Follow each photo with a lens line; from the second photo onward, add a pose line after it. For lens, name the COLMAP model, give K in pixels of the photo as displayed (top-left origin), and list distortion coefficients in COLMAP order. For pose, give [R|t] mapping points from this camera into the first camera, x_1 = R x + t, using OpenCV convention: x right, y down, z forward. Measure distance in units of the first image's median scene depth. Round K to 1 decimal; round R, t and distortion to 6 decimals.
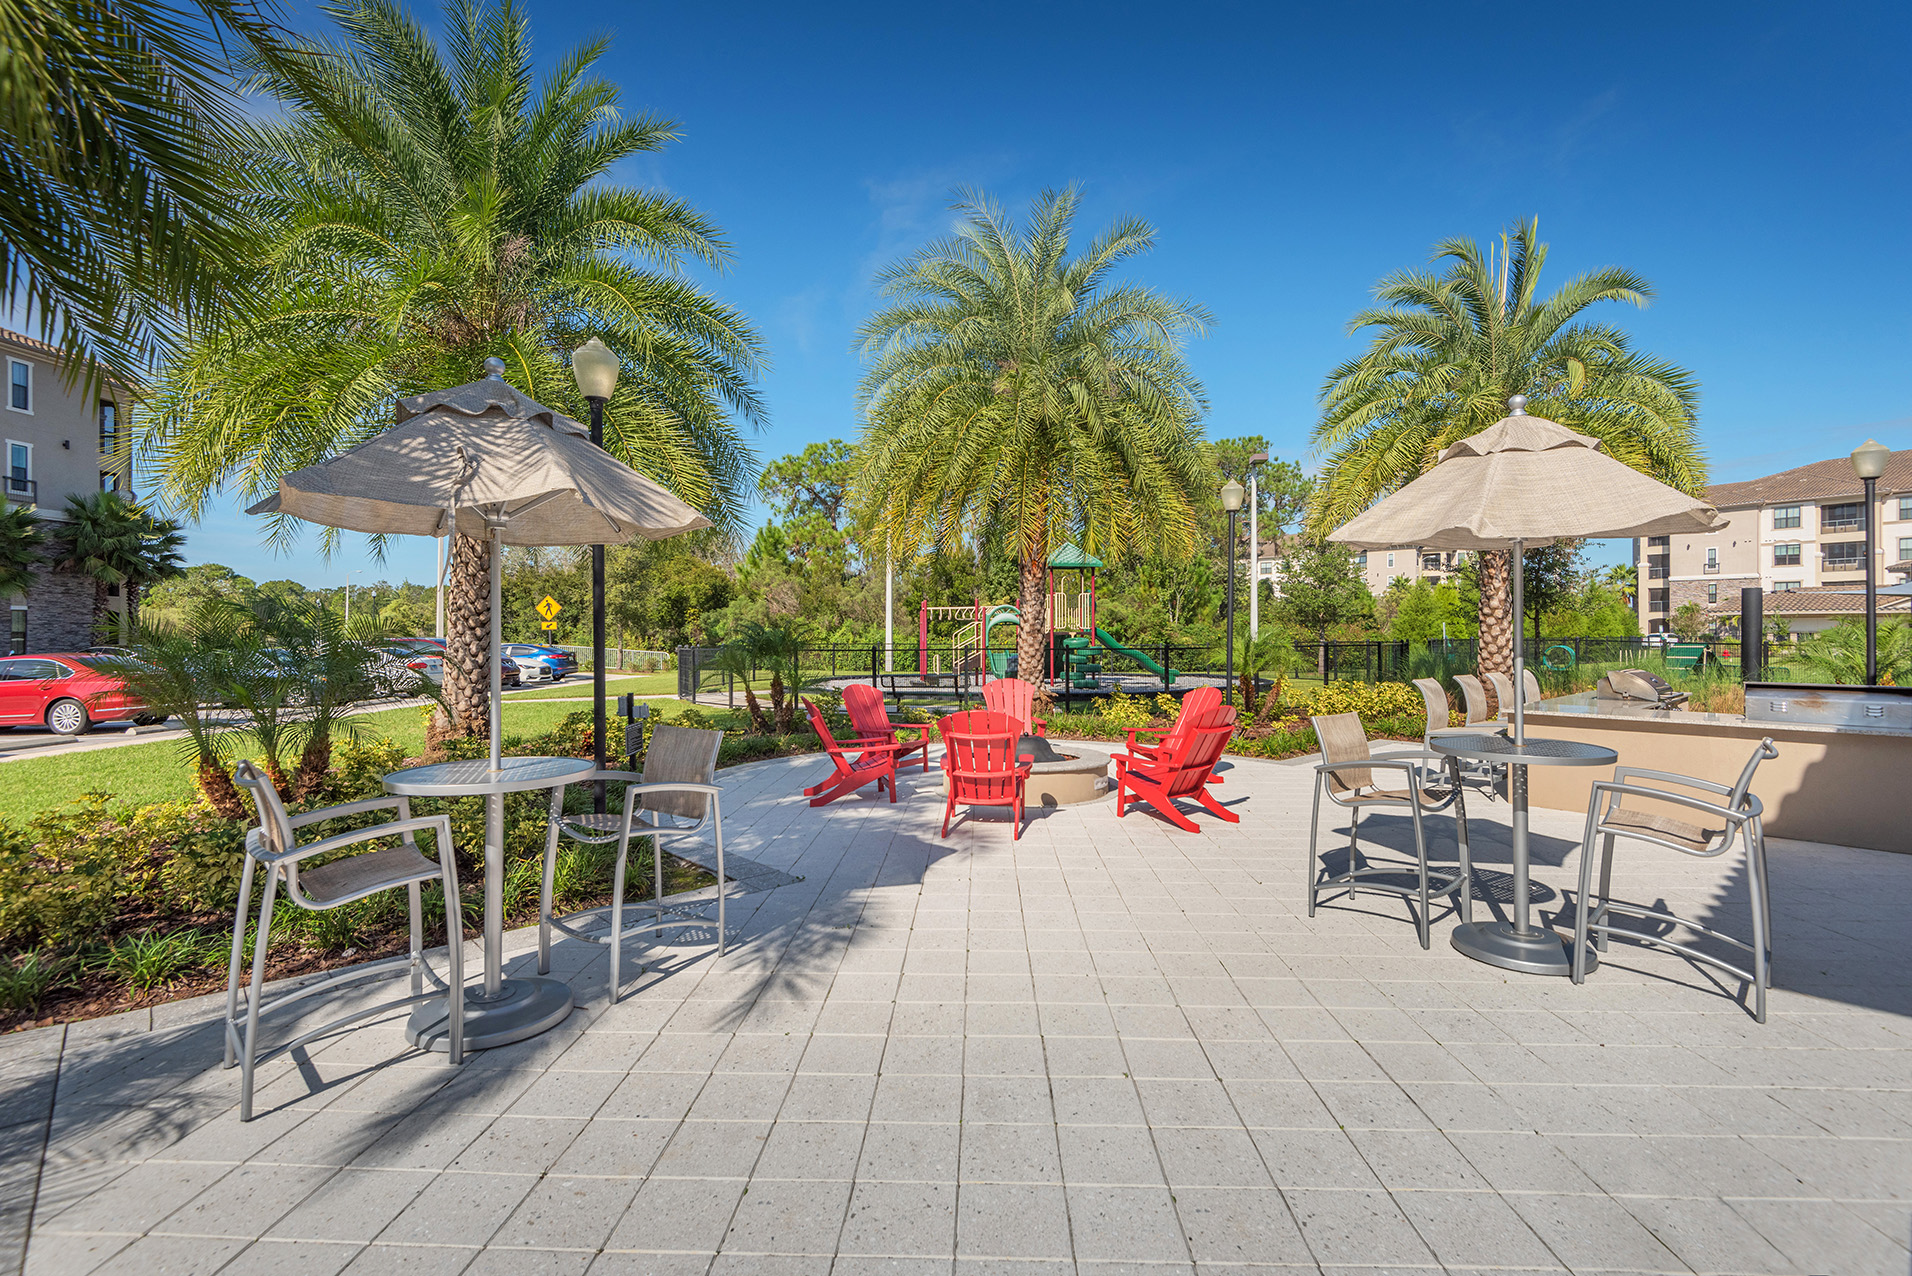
lens RADIAL K [[894.7, 0, 956.1], [0, 894.7, 631.8], [0, 0, 1]] dist [-0.001357, -0.000147]
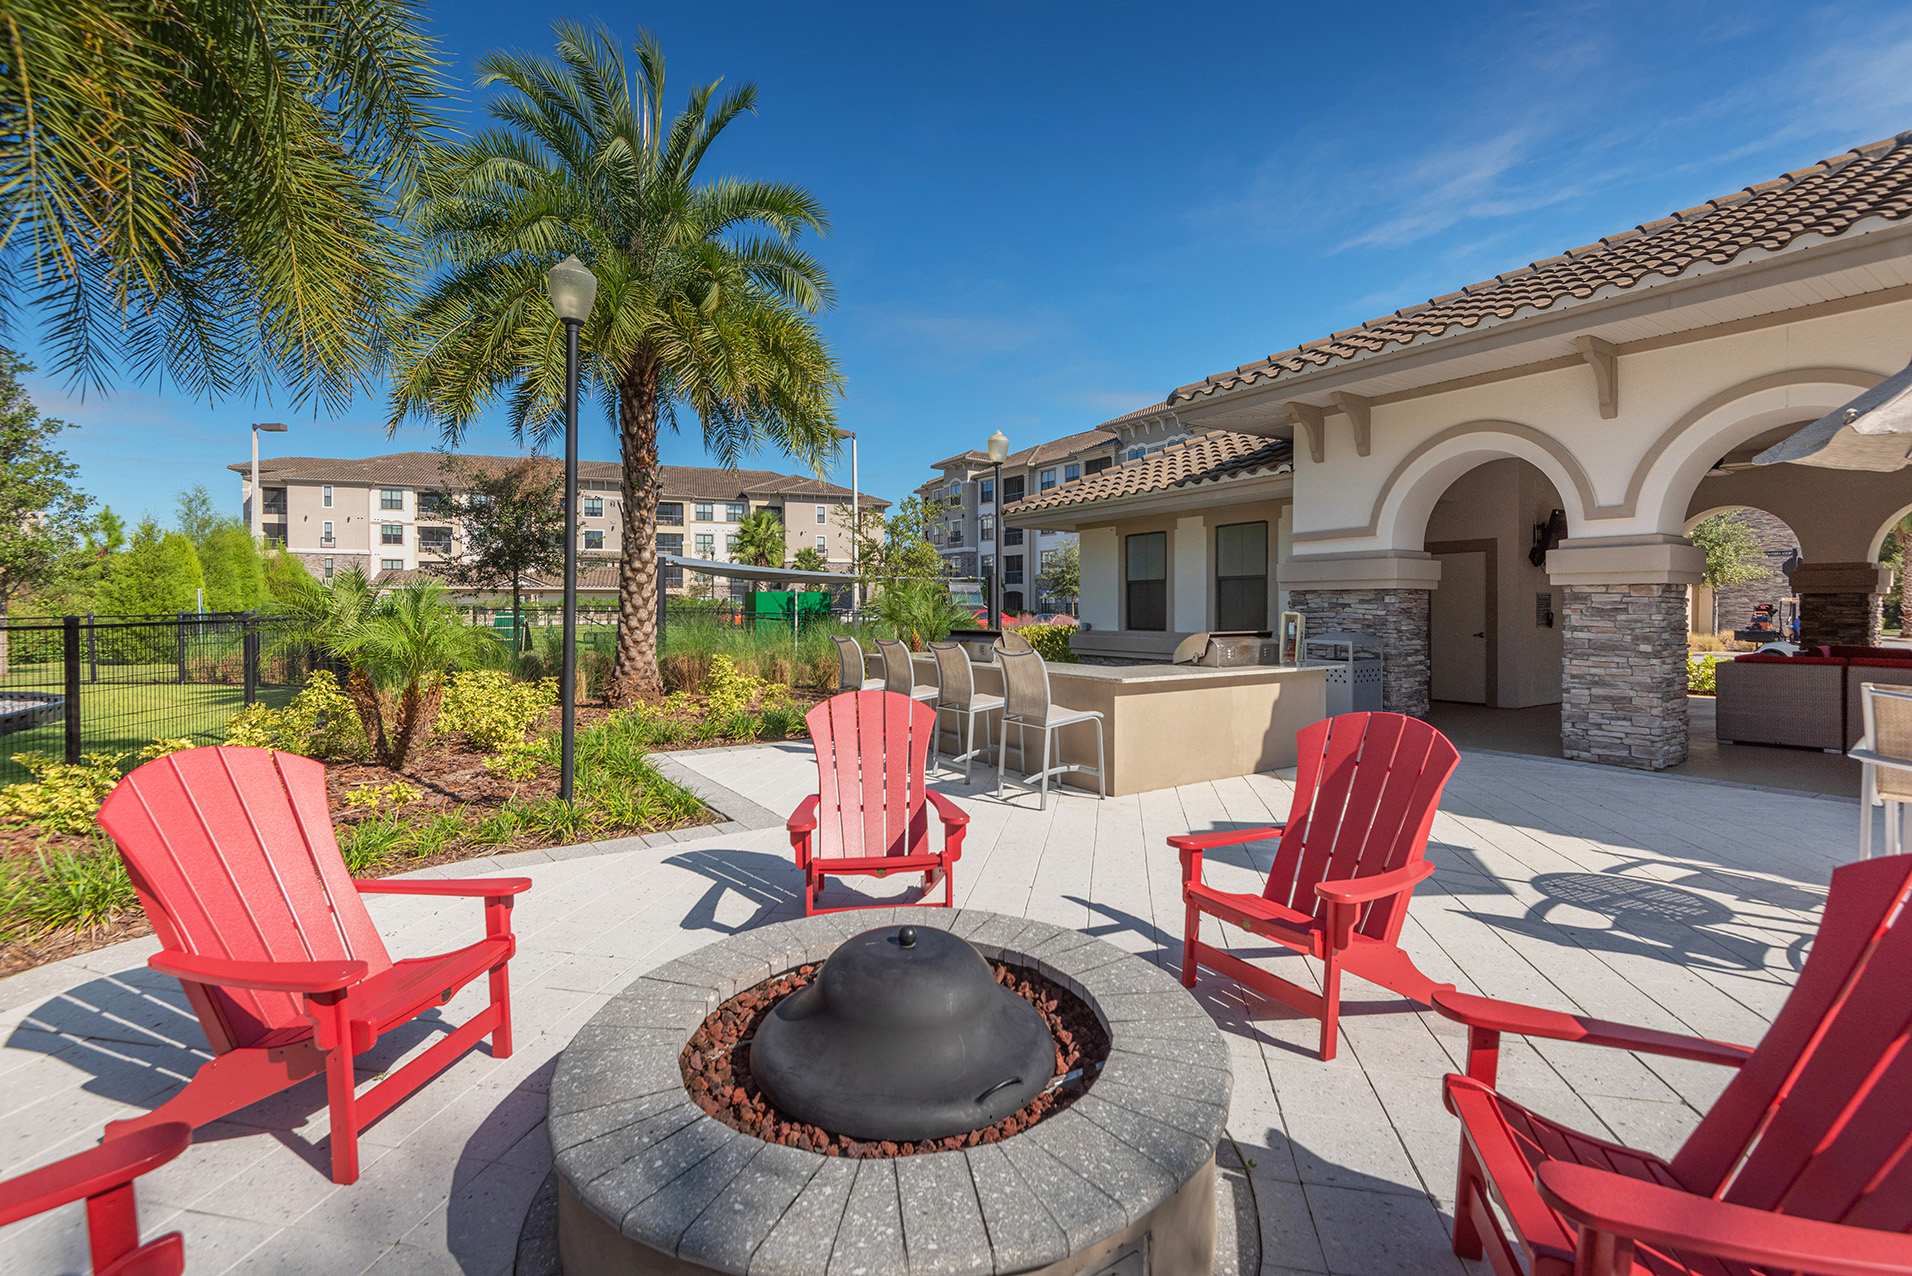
lens RADIAL K [[894.7, 0, 954.4], [0, 894.7, 630.2], [0, 0, 1]] dist [-0.001357, -0.000147]
pose [[0.148290, -0.026766, 0.988582, -0.032332], [0.004874, 0.999641, 0.026334, 0.003726], [-0.988932, 0.000913, 0.148367, 0.175913]]
